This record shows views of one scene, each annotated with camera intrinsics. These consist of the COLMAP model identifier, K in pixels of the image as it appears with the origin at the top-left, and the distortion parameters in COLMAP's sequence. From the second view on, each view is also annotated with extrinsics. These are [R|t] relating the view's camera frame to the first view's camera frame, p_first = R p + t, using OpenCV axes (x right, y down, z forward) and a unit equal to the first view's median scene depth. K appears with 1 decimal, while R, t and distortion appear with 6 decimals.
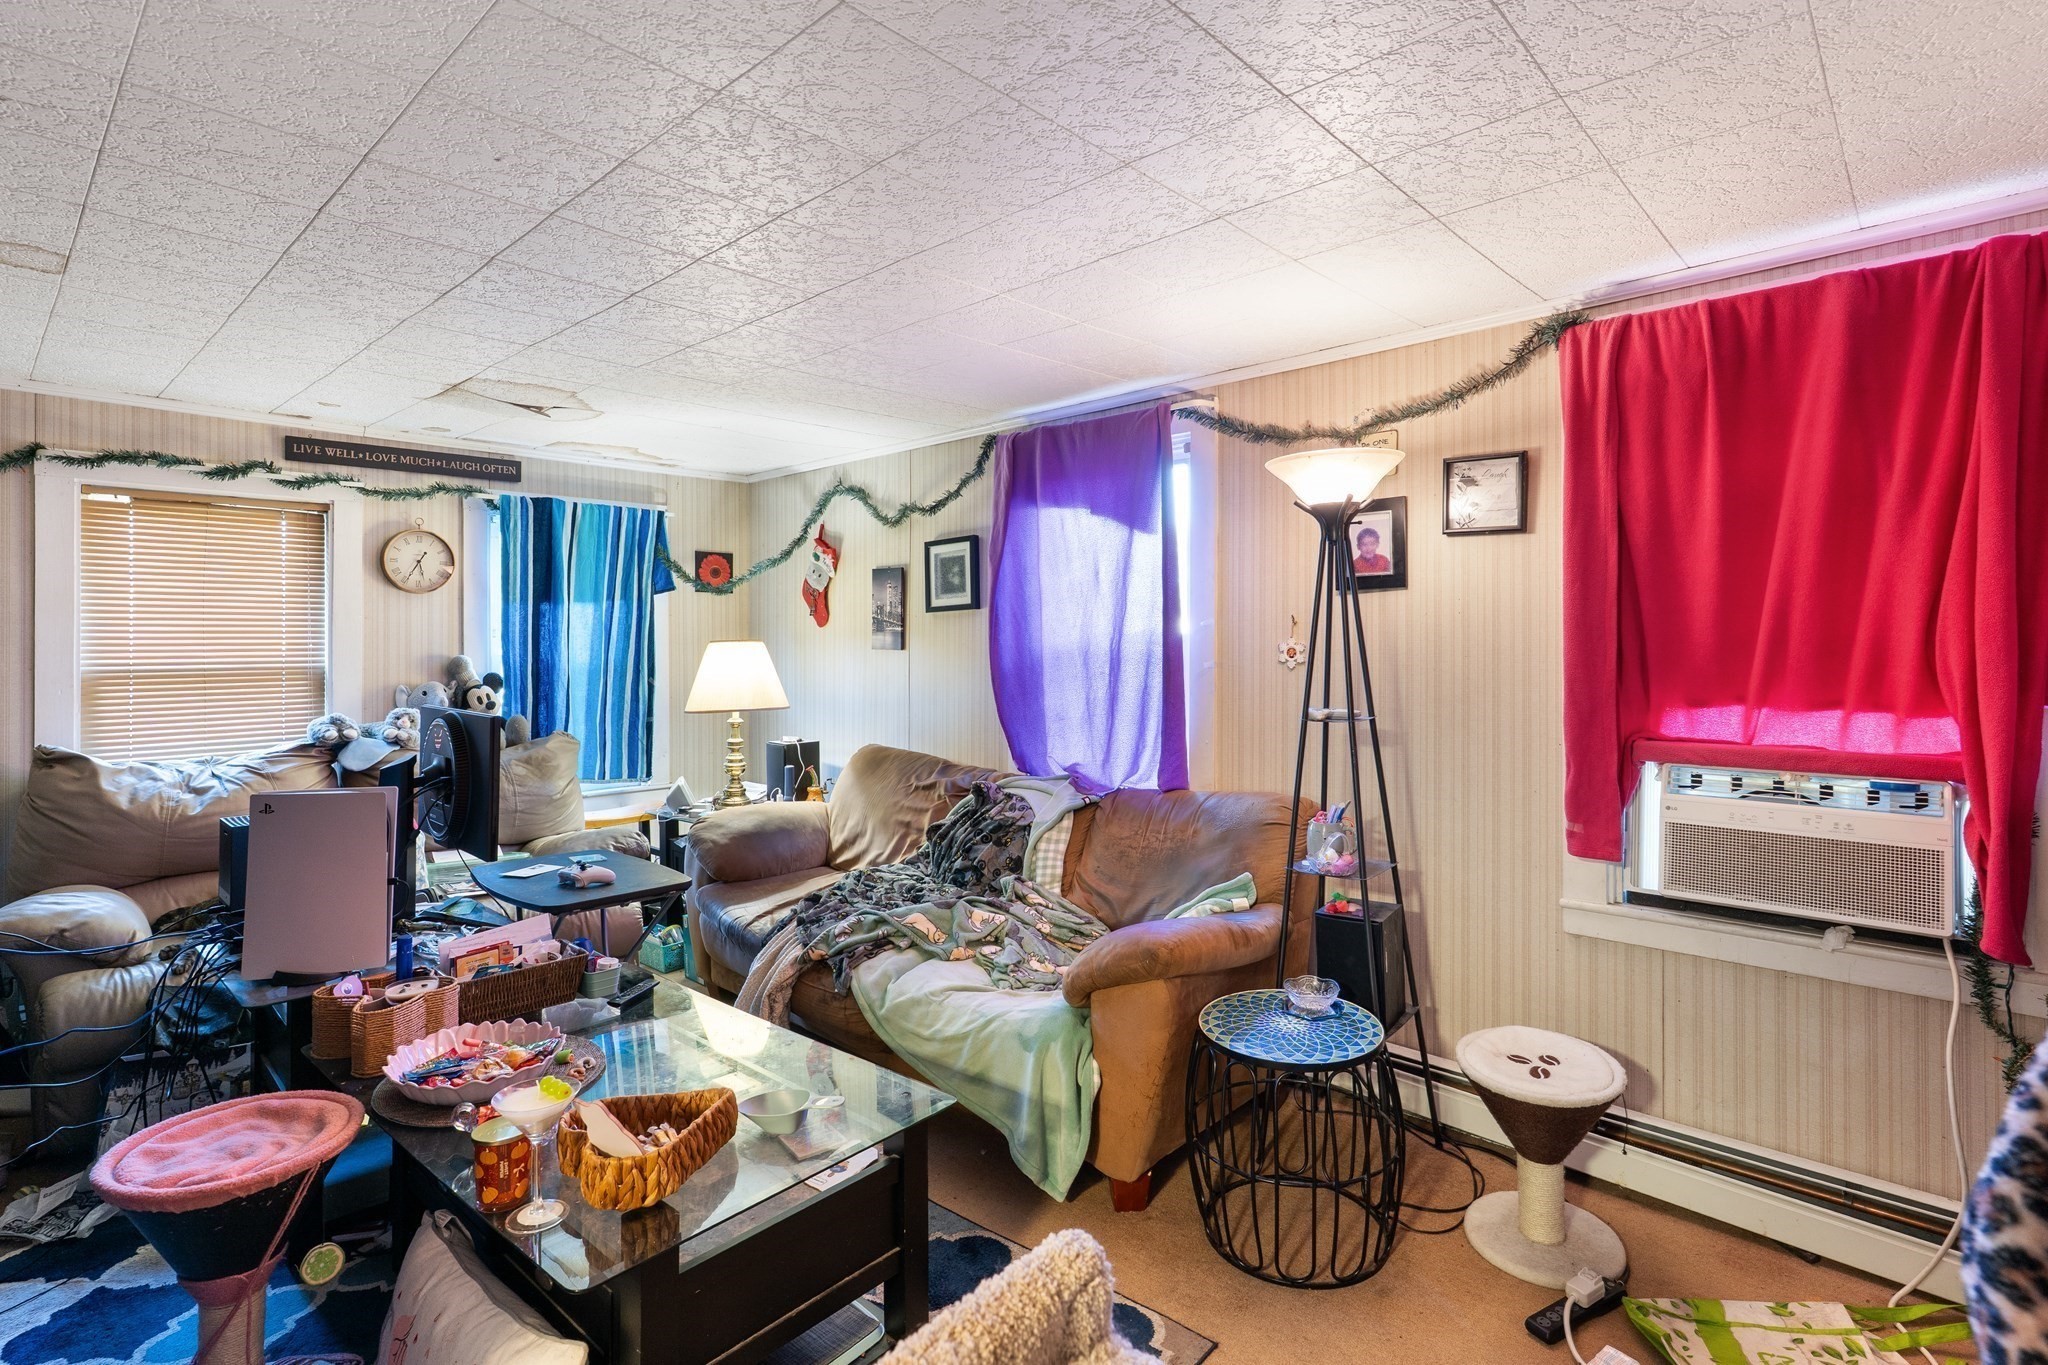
lens RADIAL K [[980.5, 0, 1033.1], [0, 980.5, 631.0], [0, 0, 1]] dist [0.003037, 0.000430]
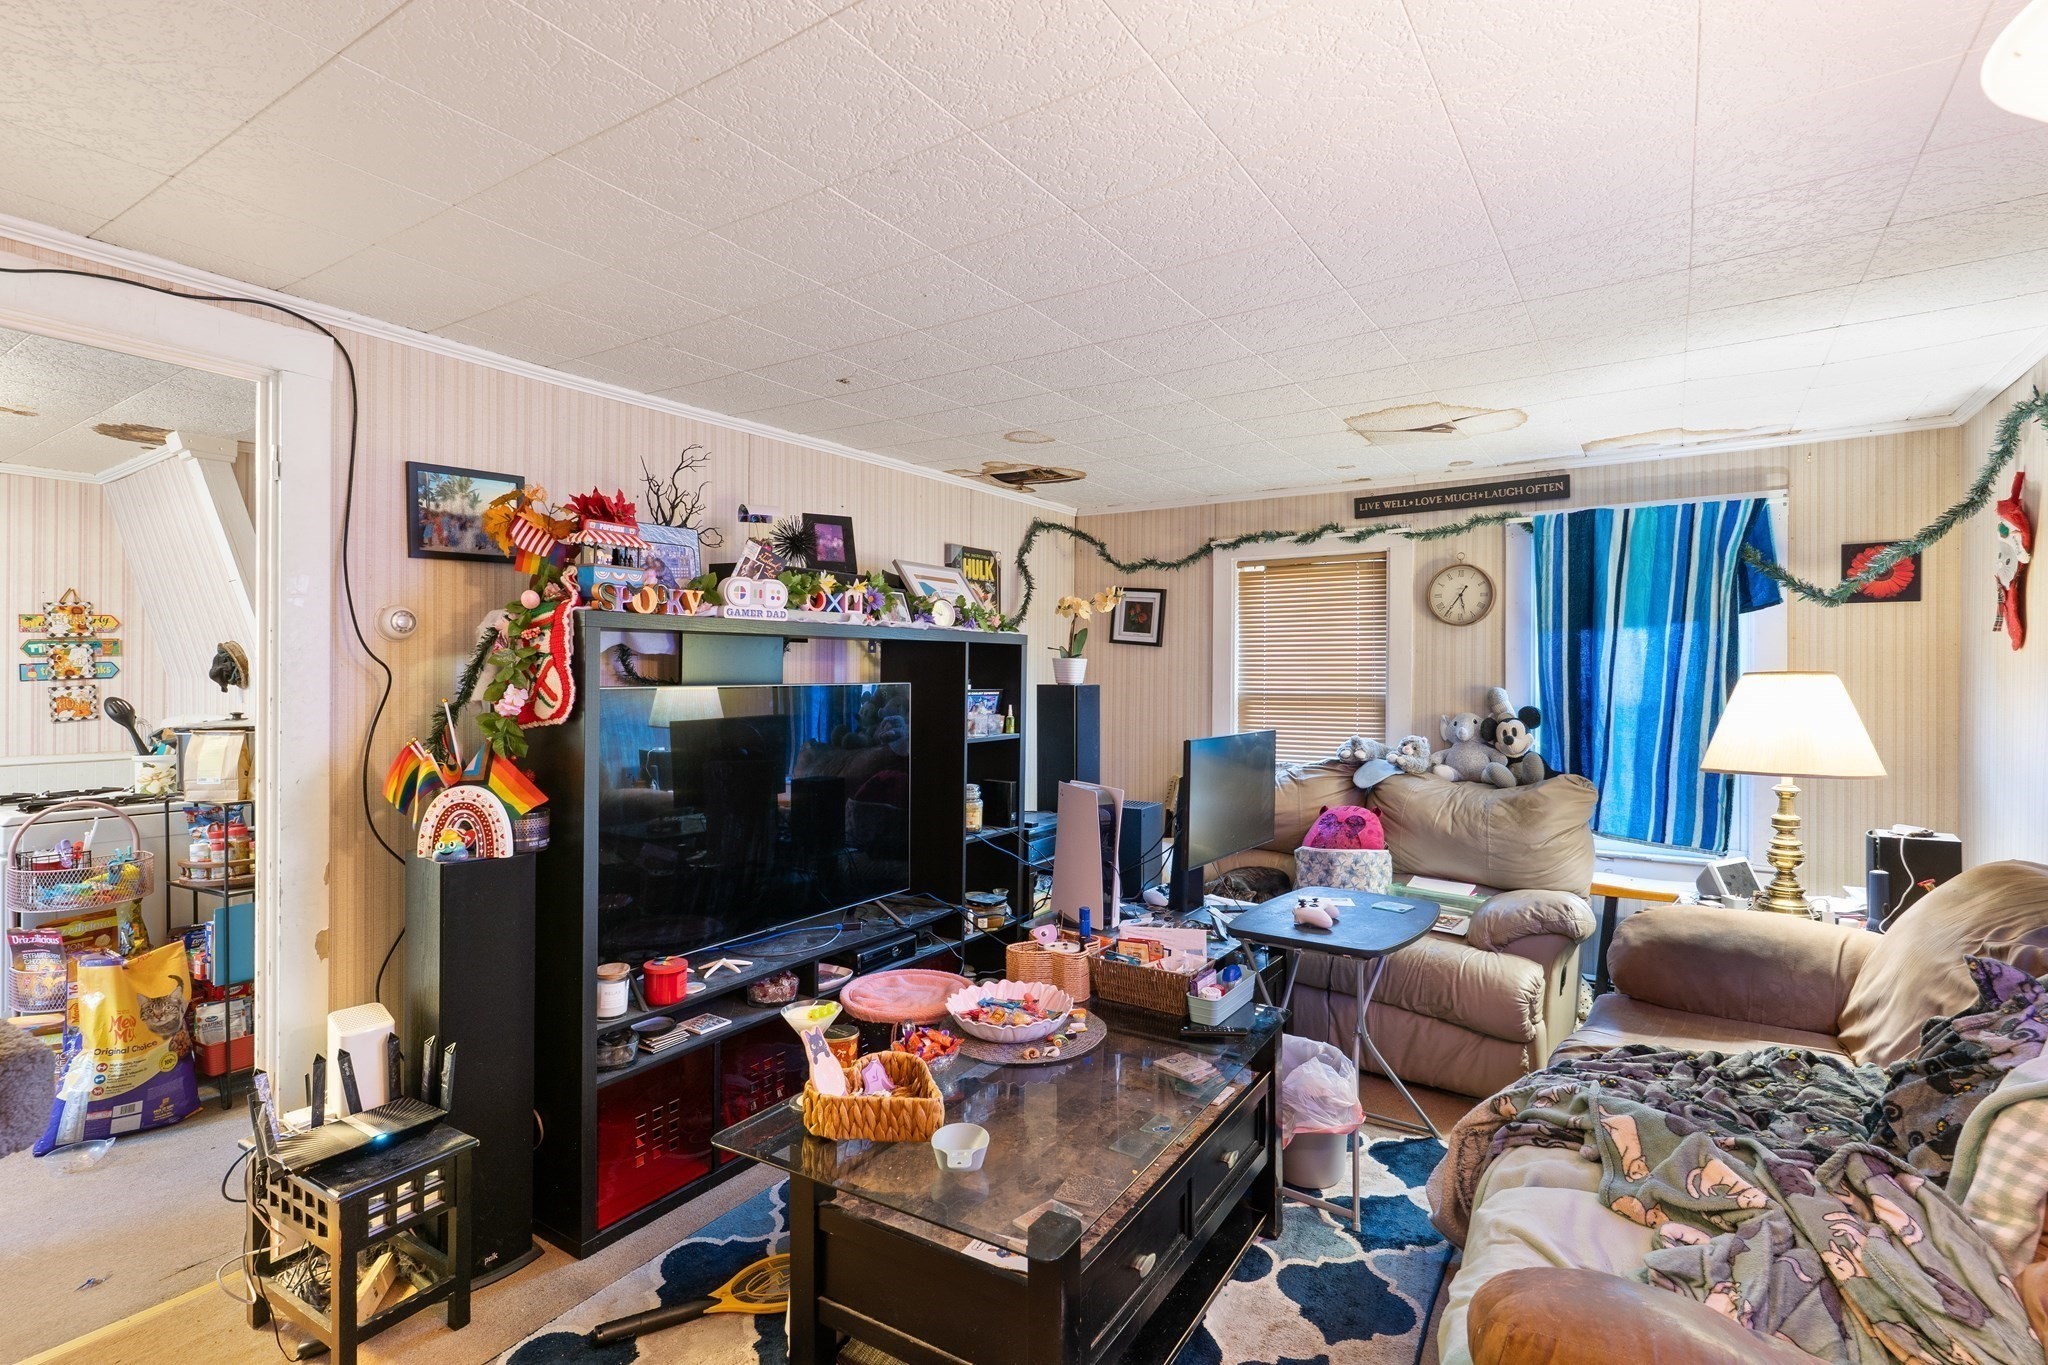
lens RADIAL K [[981.5, 0, 1024.9], [0, 981.5, 656.9], [0, 0, 1]] dist [0.003342, 0.000031]
pose [[0.165867, -0.014251, -0.986045, 0.307429], [0.008462, 0.999879, -0.013027, 0.003500], [0.986112, -0.006184, 0.165967, 0.377252]]
